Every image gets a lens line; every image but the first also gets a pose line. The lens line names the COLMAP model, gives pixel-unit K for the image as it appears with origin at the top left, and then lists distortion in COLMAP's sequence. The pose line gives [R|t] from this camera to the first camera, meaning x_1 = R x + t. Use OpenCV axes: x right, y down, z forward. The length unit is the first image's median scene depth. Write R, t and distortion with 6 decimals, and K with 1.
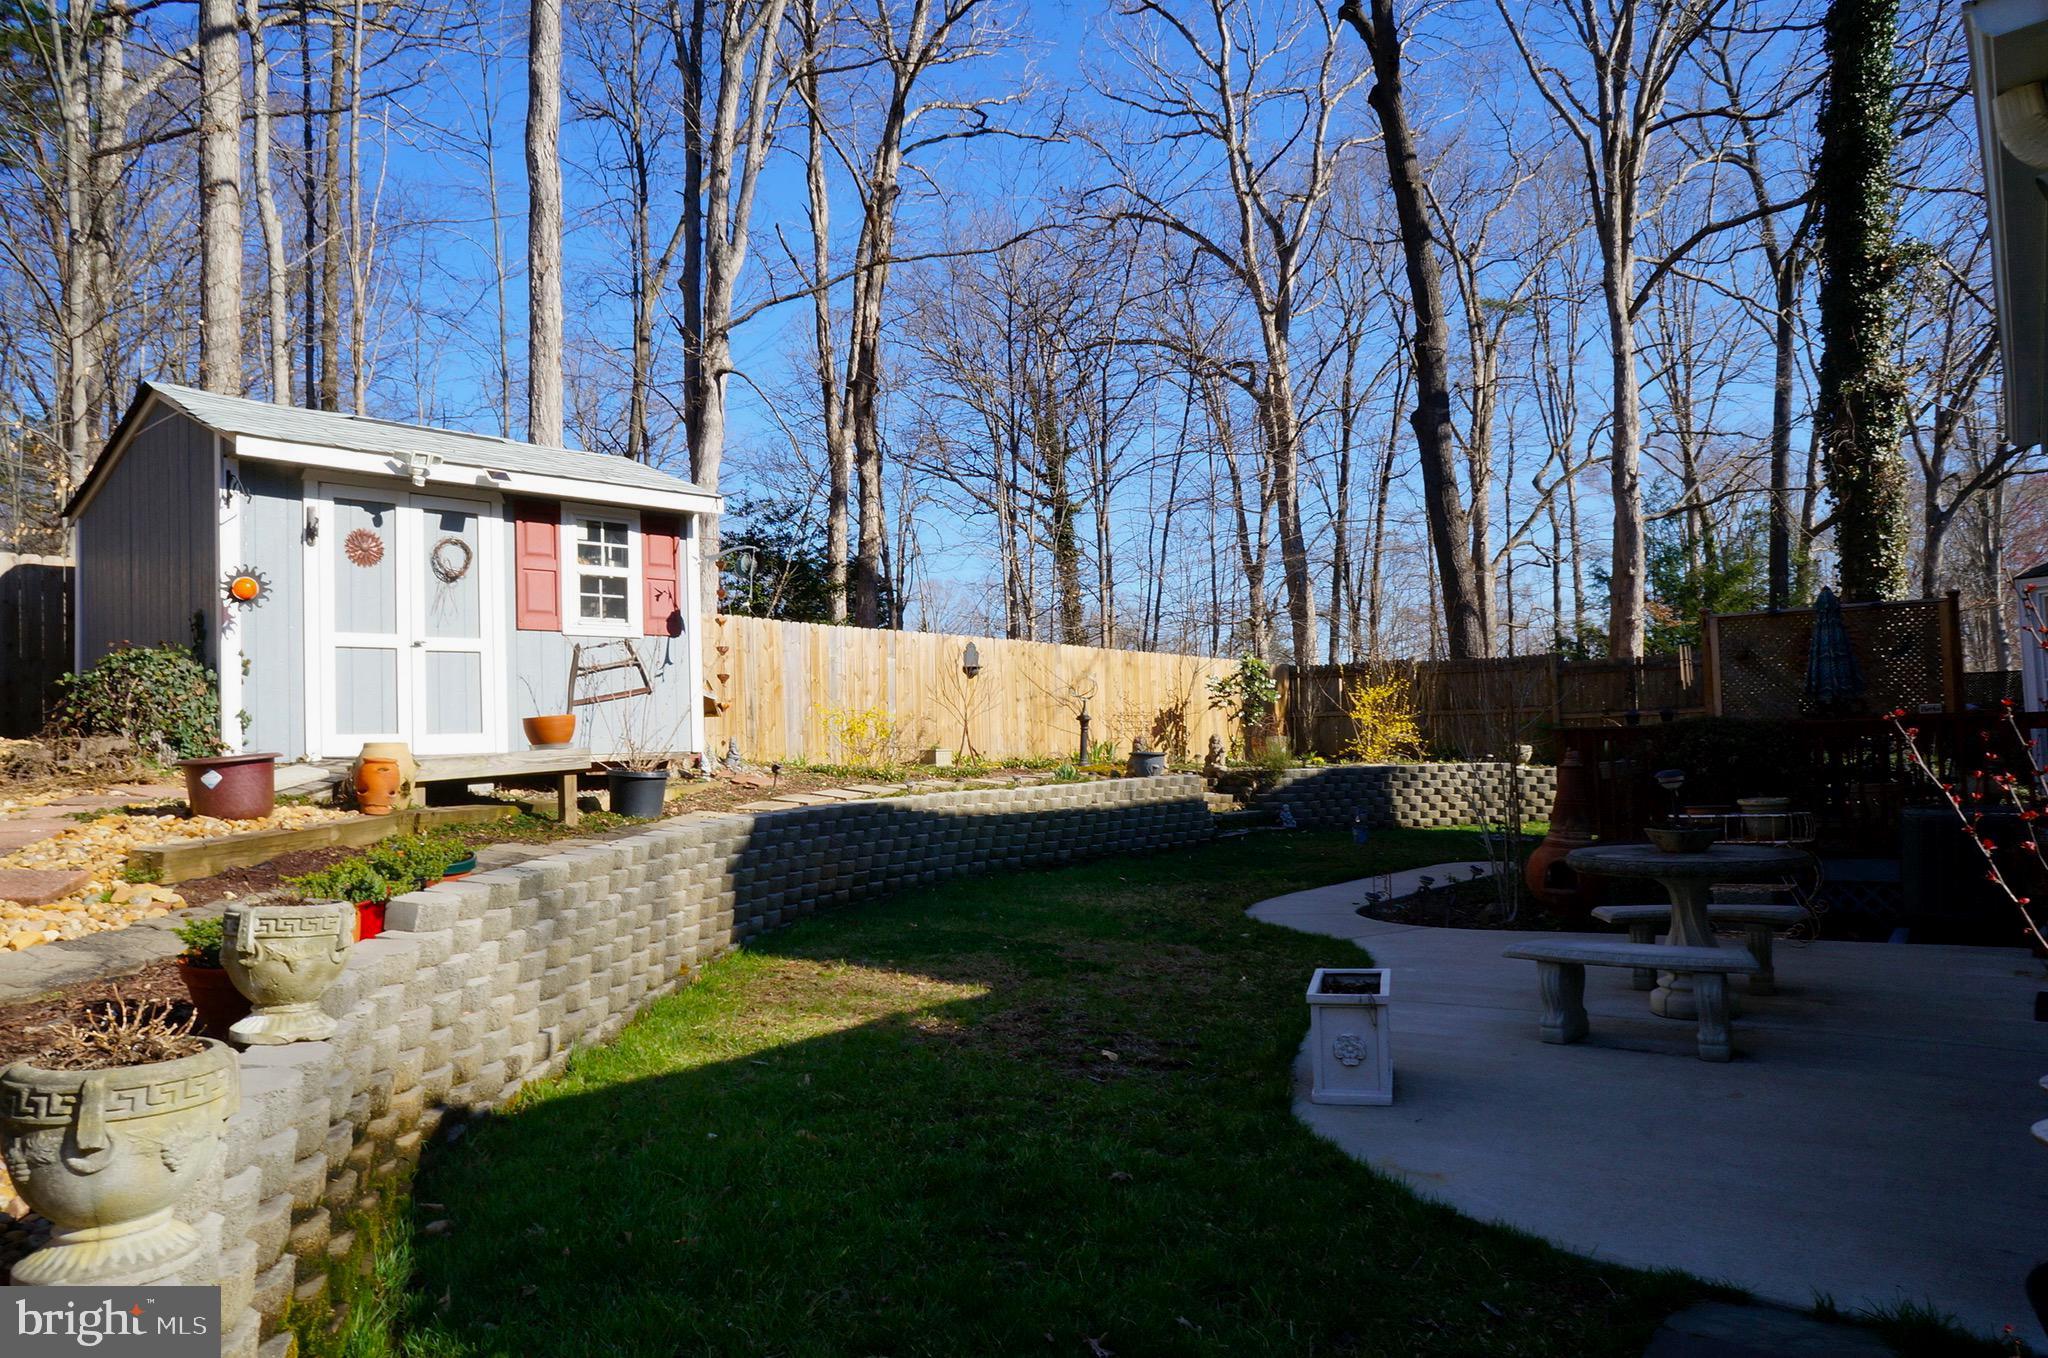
lens RADIAL K [[1381.3, 0, 1024.0], [0, 1381.3, 679.0], [0, 0, 1]] dist [-0.077286, 0.101989]
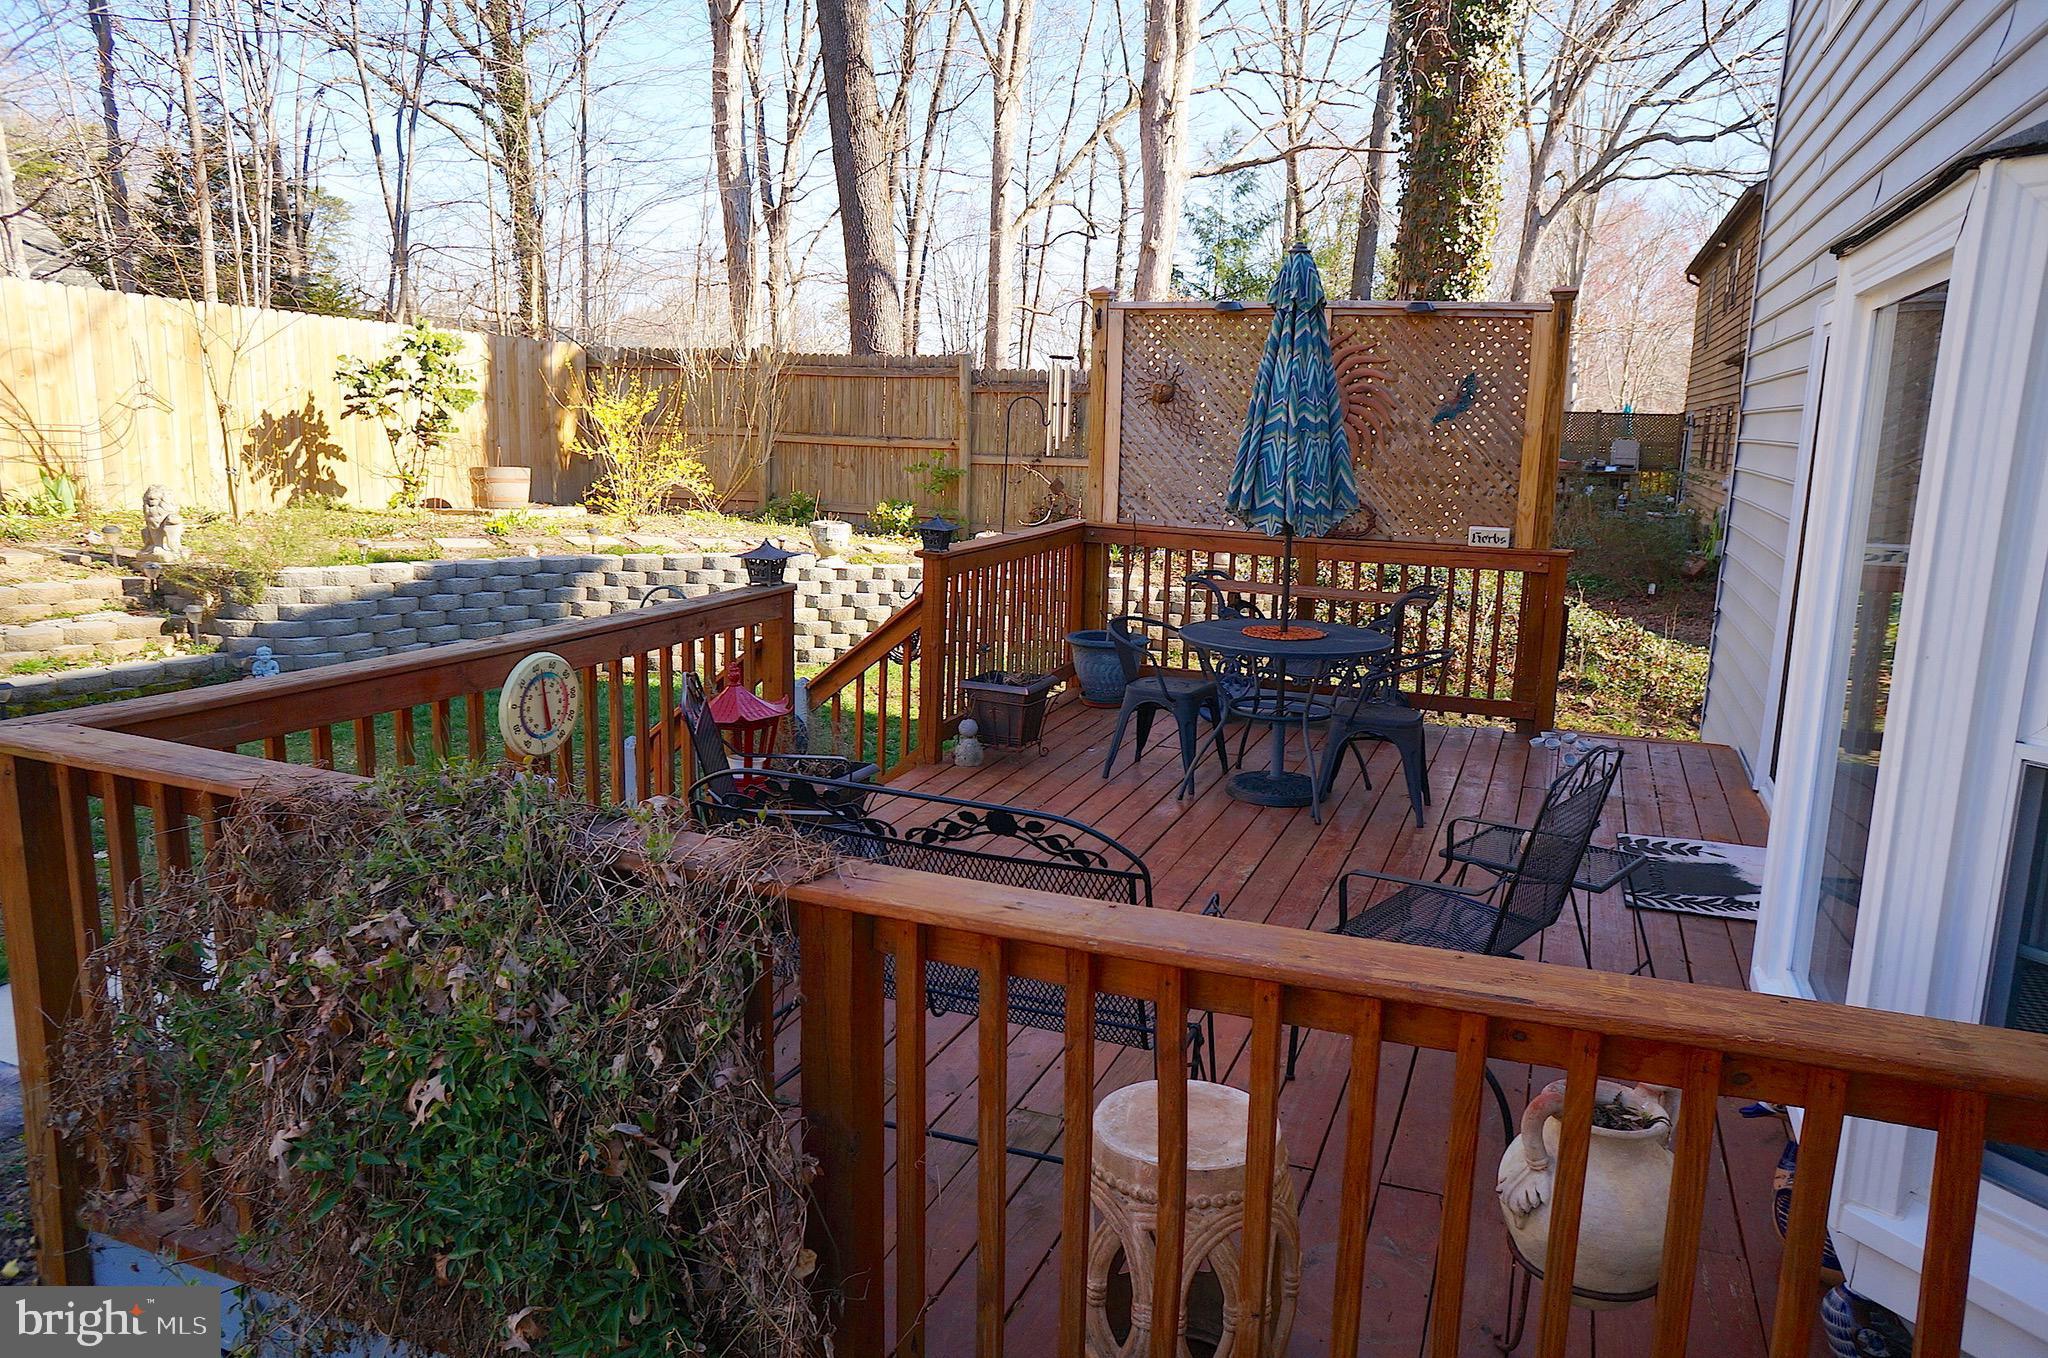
lens RADIAL K [[1382.4, 0, 1024.0], [0, 1382.4, 679.0], [0, 0, 1]] dist [-0.069881, 0.095142]
pose [[0.965047, 0.008134, 0.261951, 0.392346], [-0.068918, 0.972215, 0.223713, -0.027489], [-0.252853, -0.233947, 0.938794, 0.592184]]
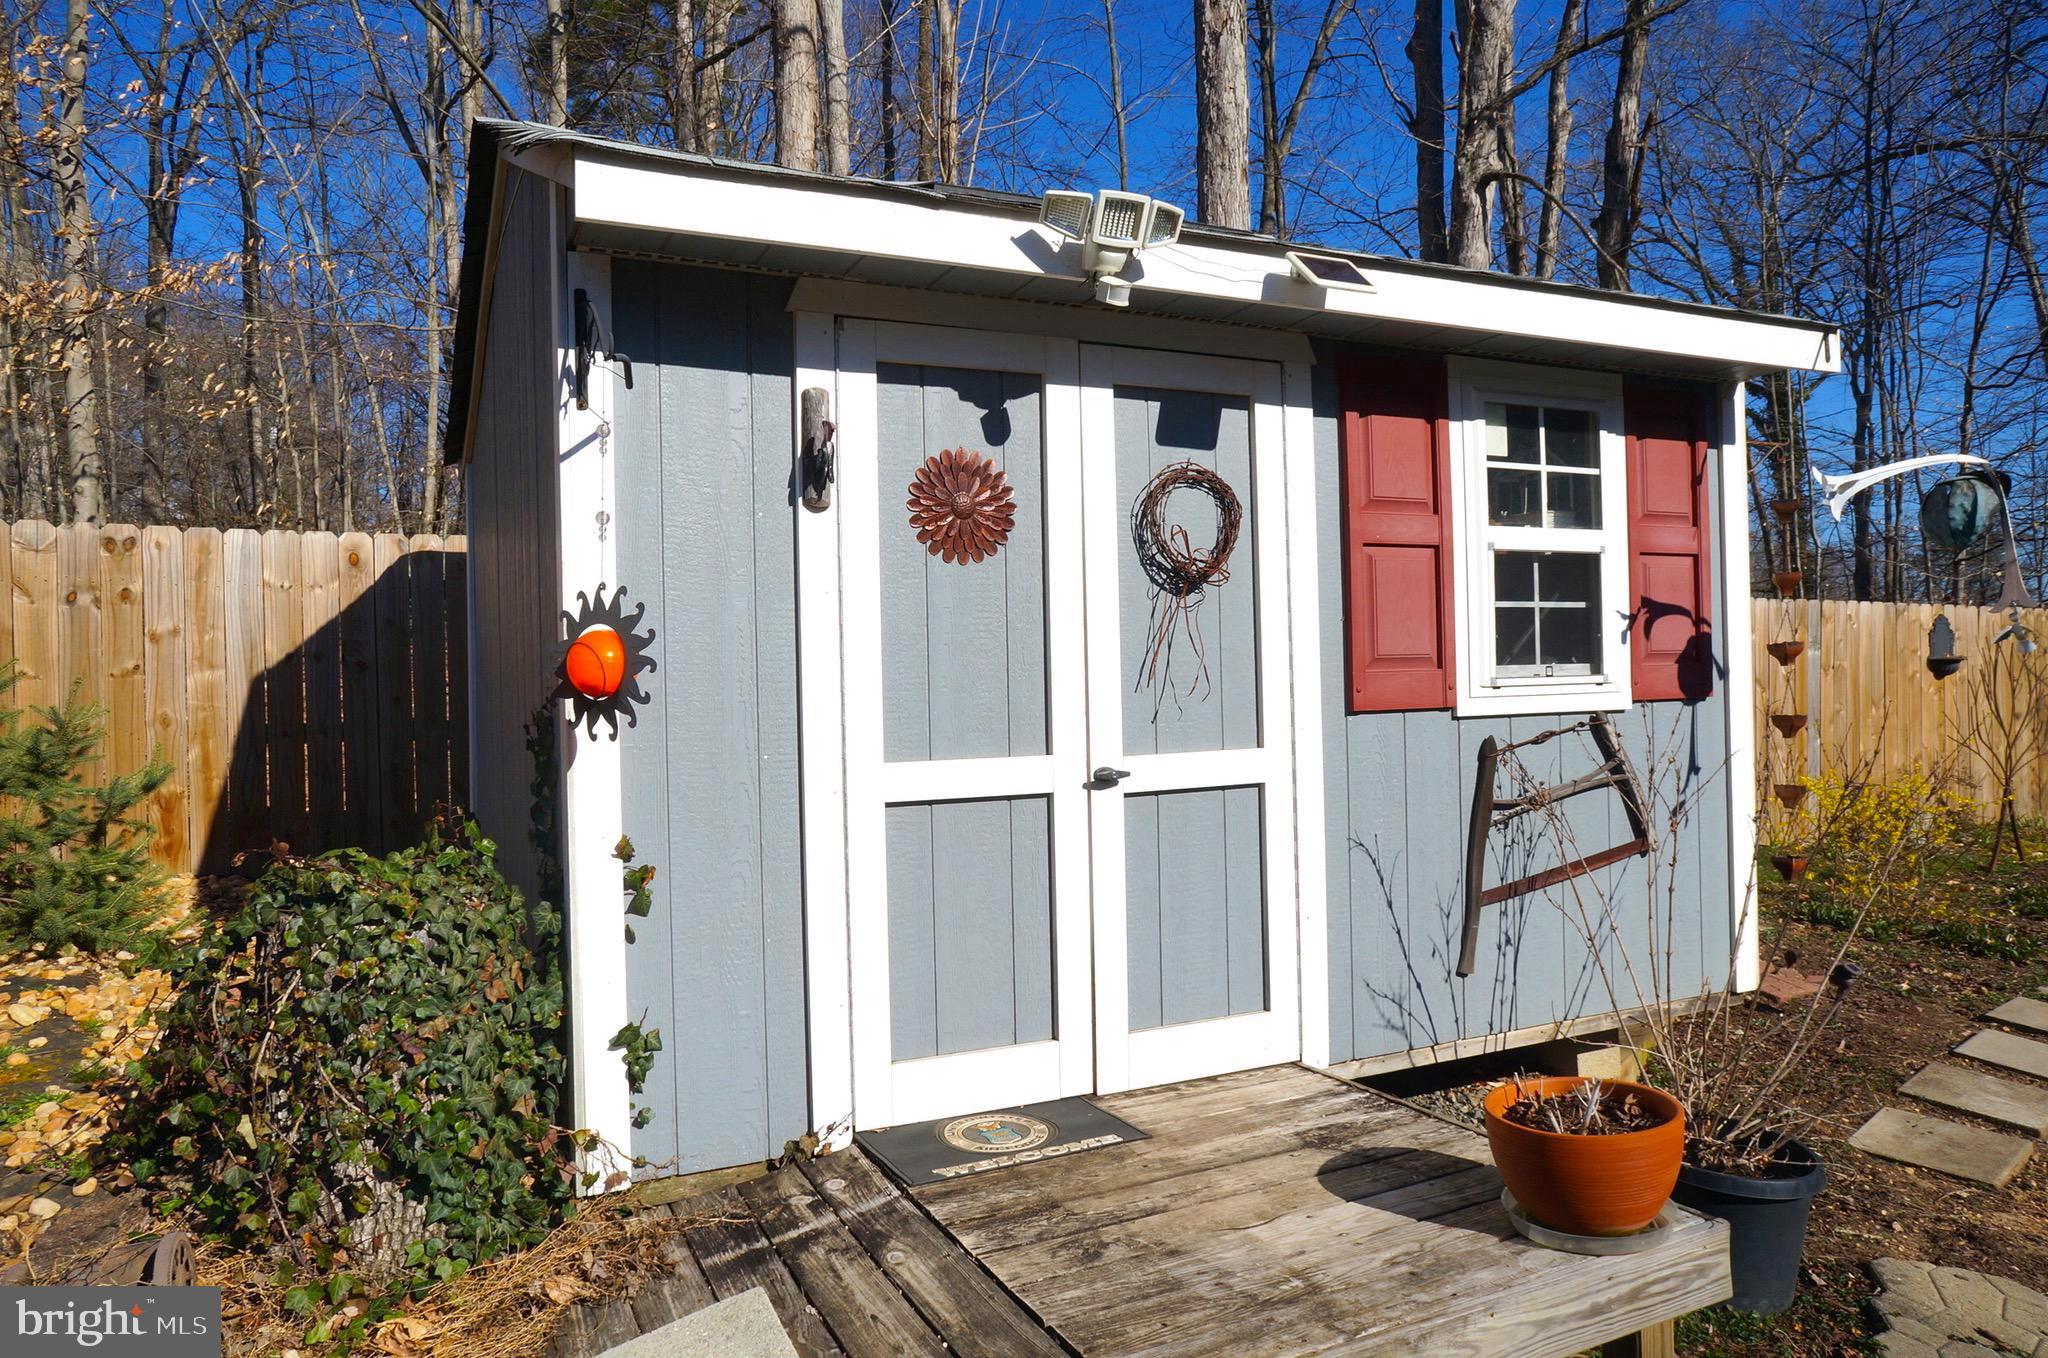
lens RADIAL K [[1381.3, 0, 1024.0], [0, 1381.3, 679.0], [0, 0, 1]] dist [-0.077286, 0.101989]
pose [[0.918085, 0.014813, -0.396107, -0.218839], [0.008647, 0.998315, 0.057375, -0.048027], [0.396290, -0.056101, 0.916410, 0.453103]]
